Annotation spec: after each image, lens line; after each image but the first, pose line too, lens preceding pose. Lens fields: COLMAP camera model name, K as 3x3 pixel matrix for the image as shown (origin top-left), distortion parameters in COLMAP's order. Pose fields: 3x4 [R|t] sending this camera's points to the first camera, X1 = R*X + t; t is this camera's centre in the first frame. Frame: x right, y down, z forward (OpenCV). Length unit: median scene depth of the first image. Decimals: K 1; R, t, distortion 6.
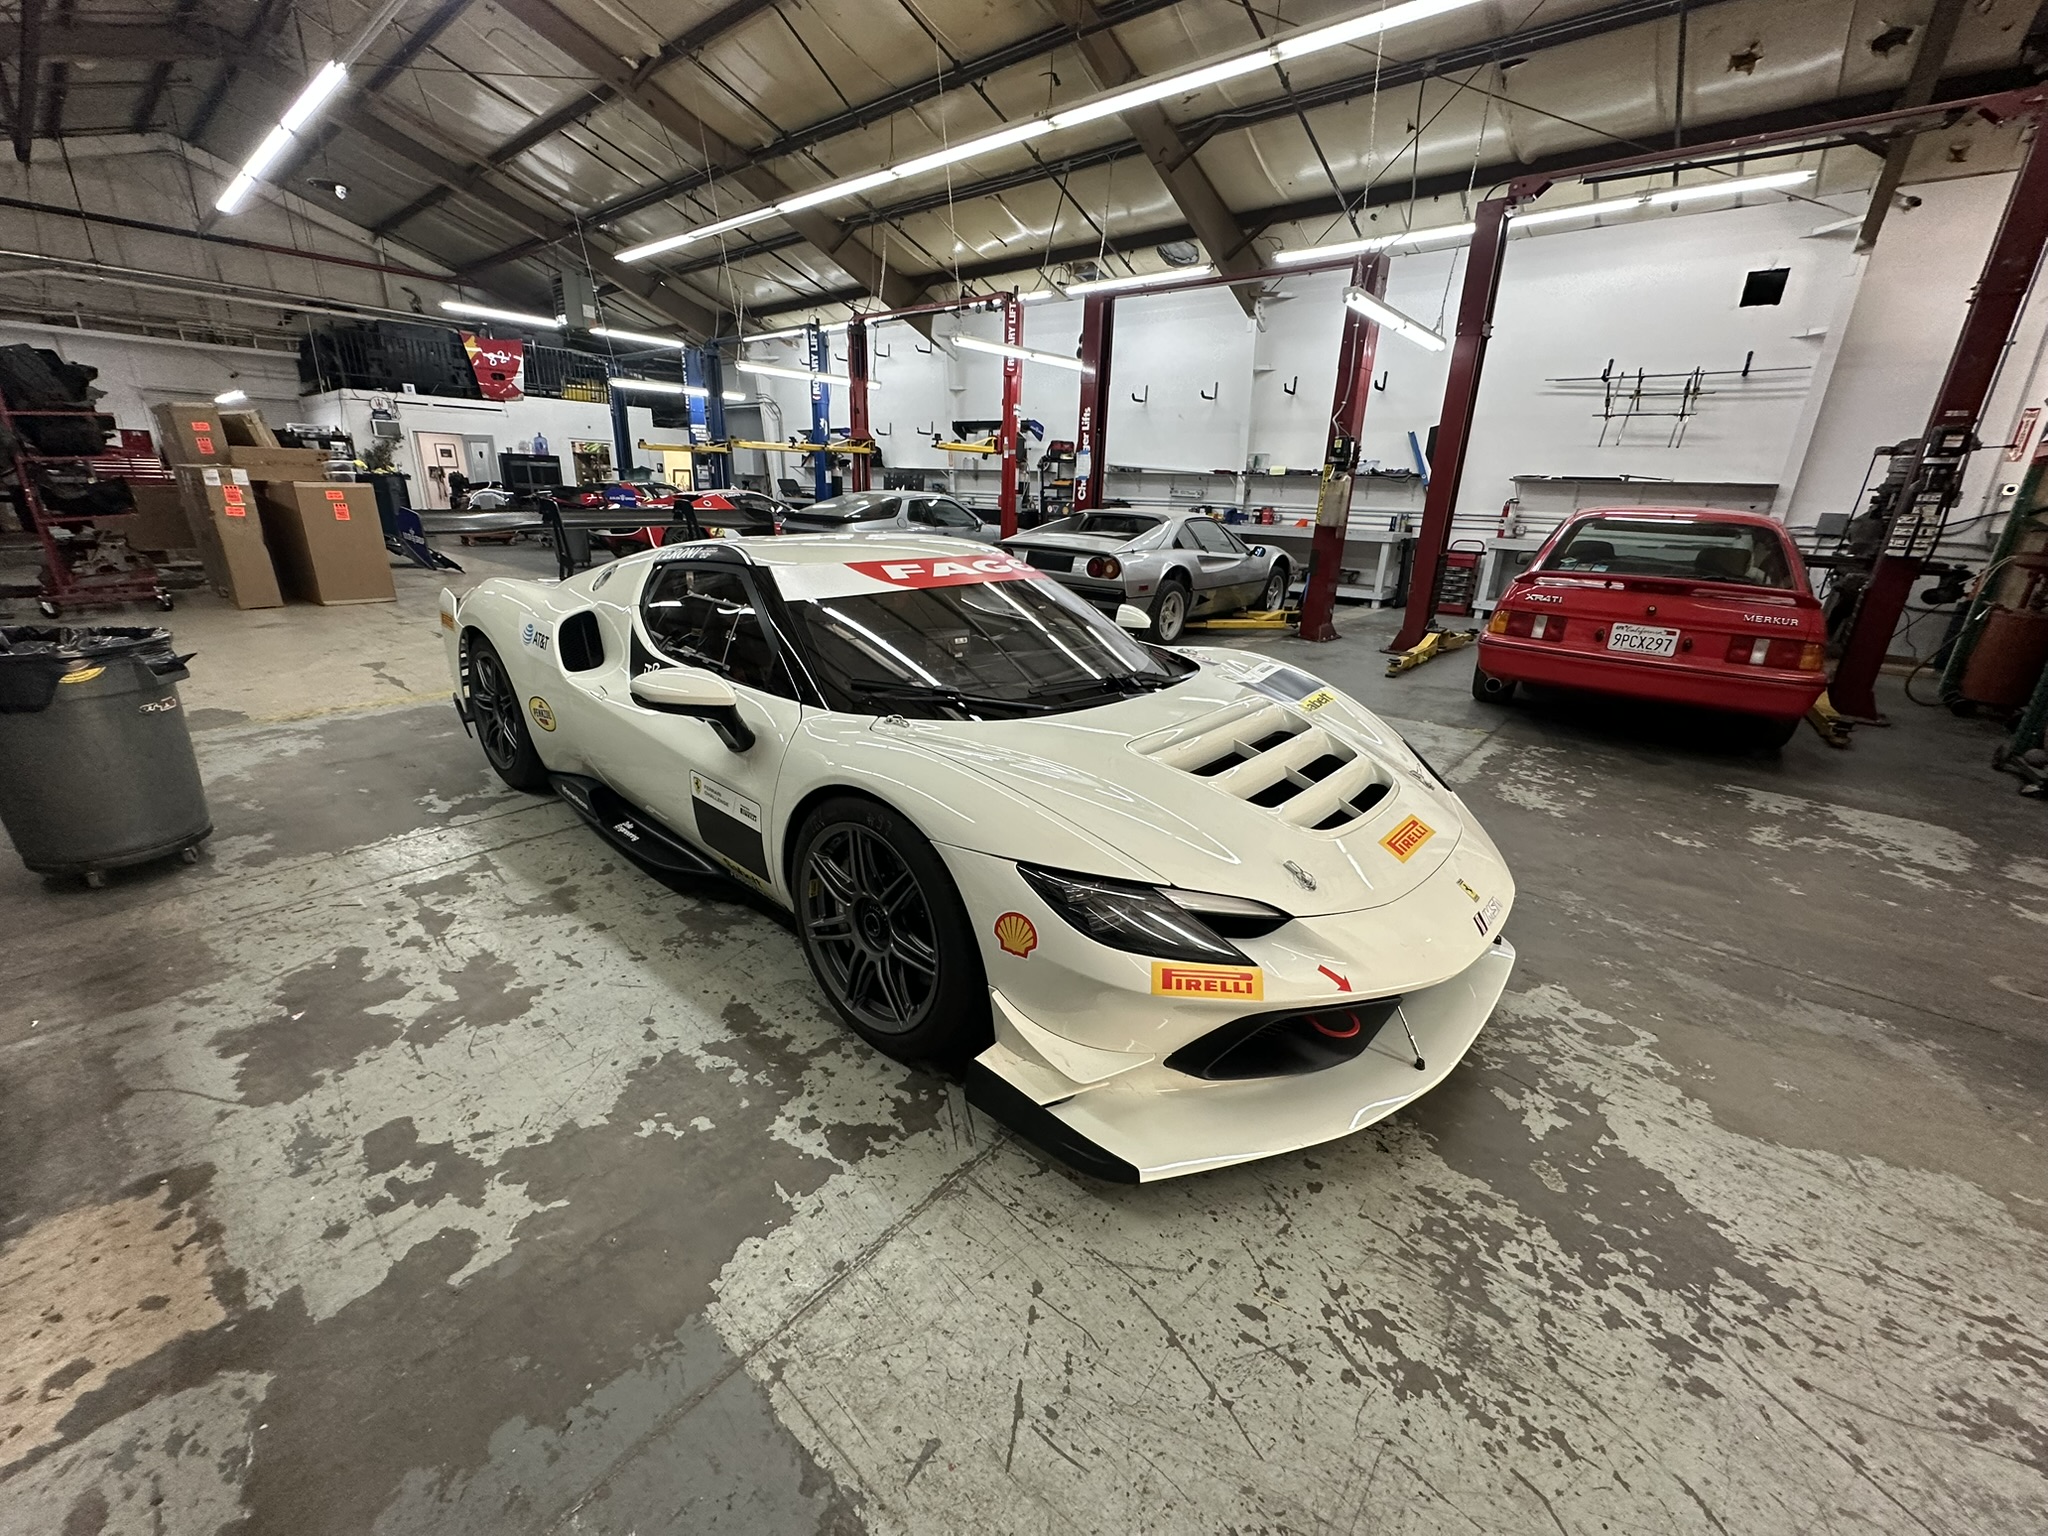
lens RADIAL K [[813.3, 0, 1020.6], [0, 813.3, 766.6], [0, 0, 1]] dist [-0.002442, 0.000494]
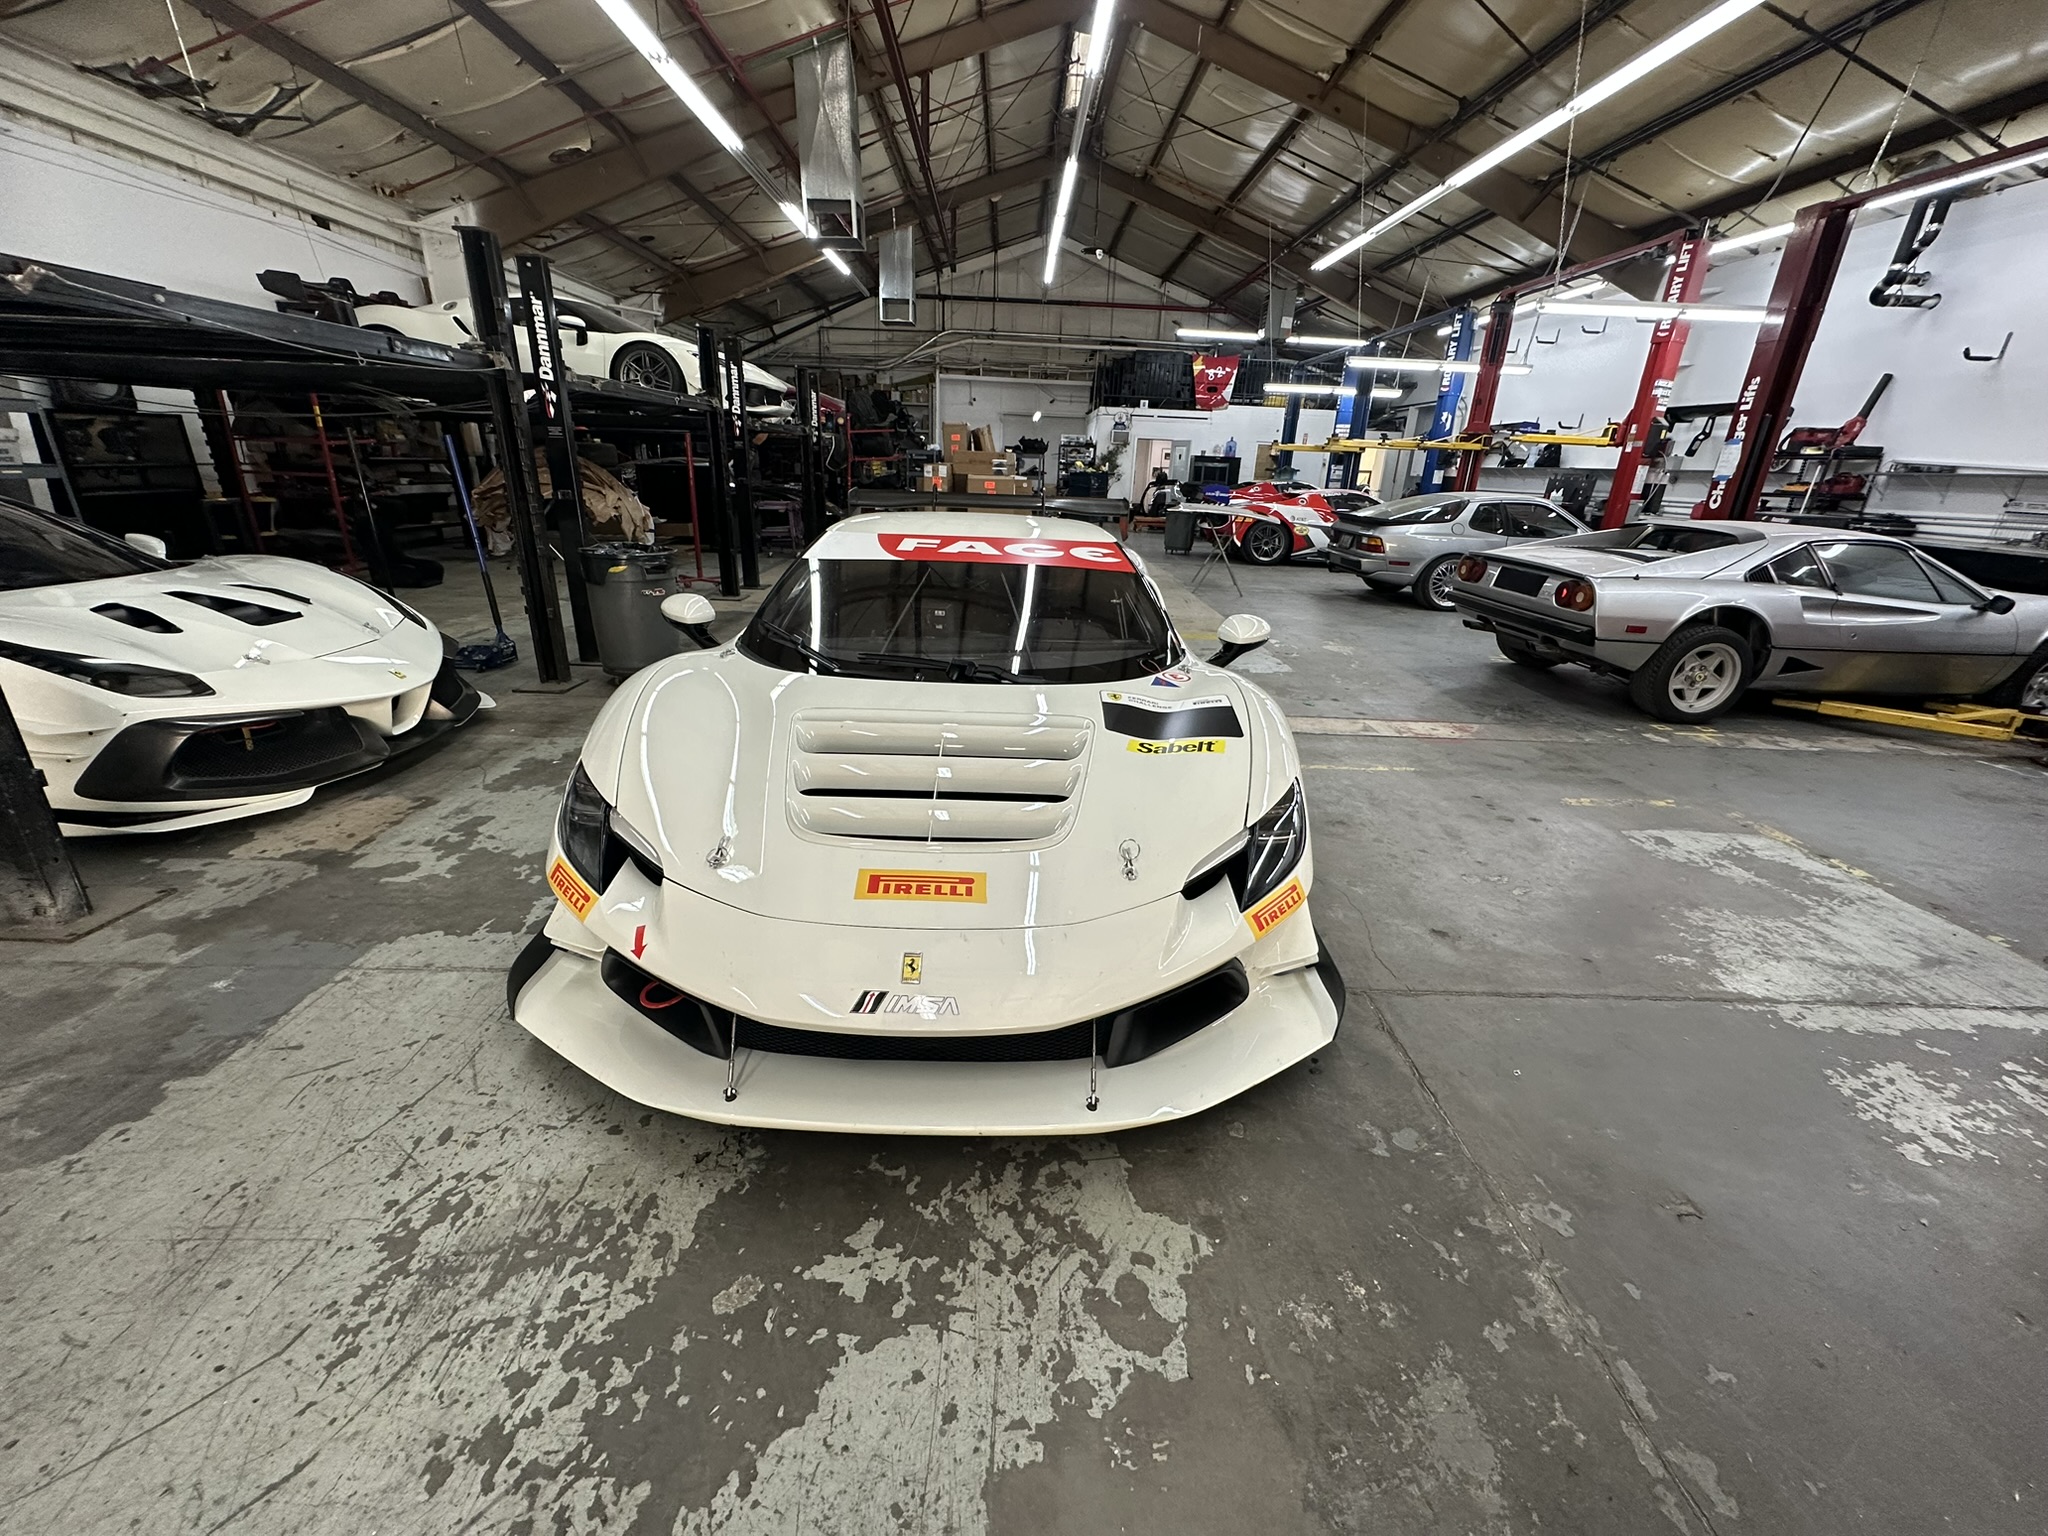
lens RADIAL K [[813.3, 0, 1020.6], [0, 813.3, 766.6], [0, 0, 1]] dist [-0.002442, 0.000494]
pose [[0.665111, 0.256490, -0.701313, 0.487710], [-0.259414, 0.960032, 0.105088, -0.062797], [0.700237, 0.112035, 0.705065, 0.215946]]
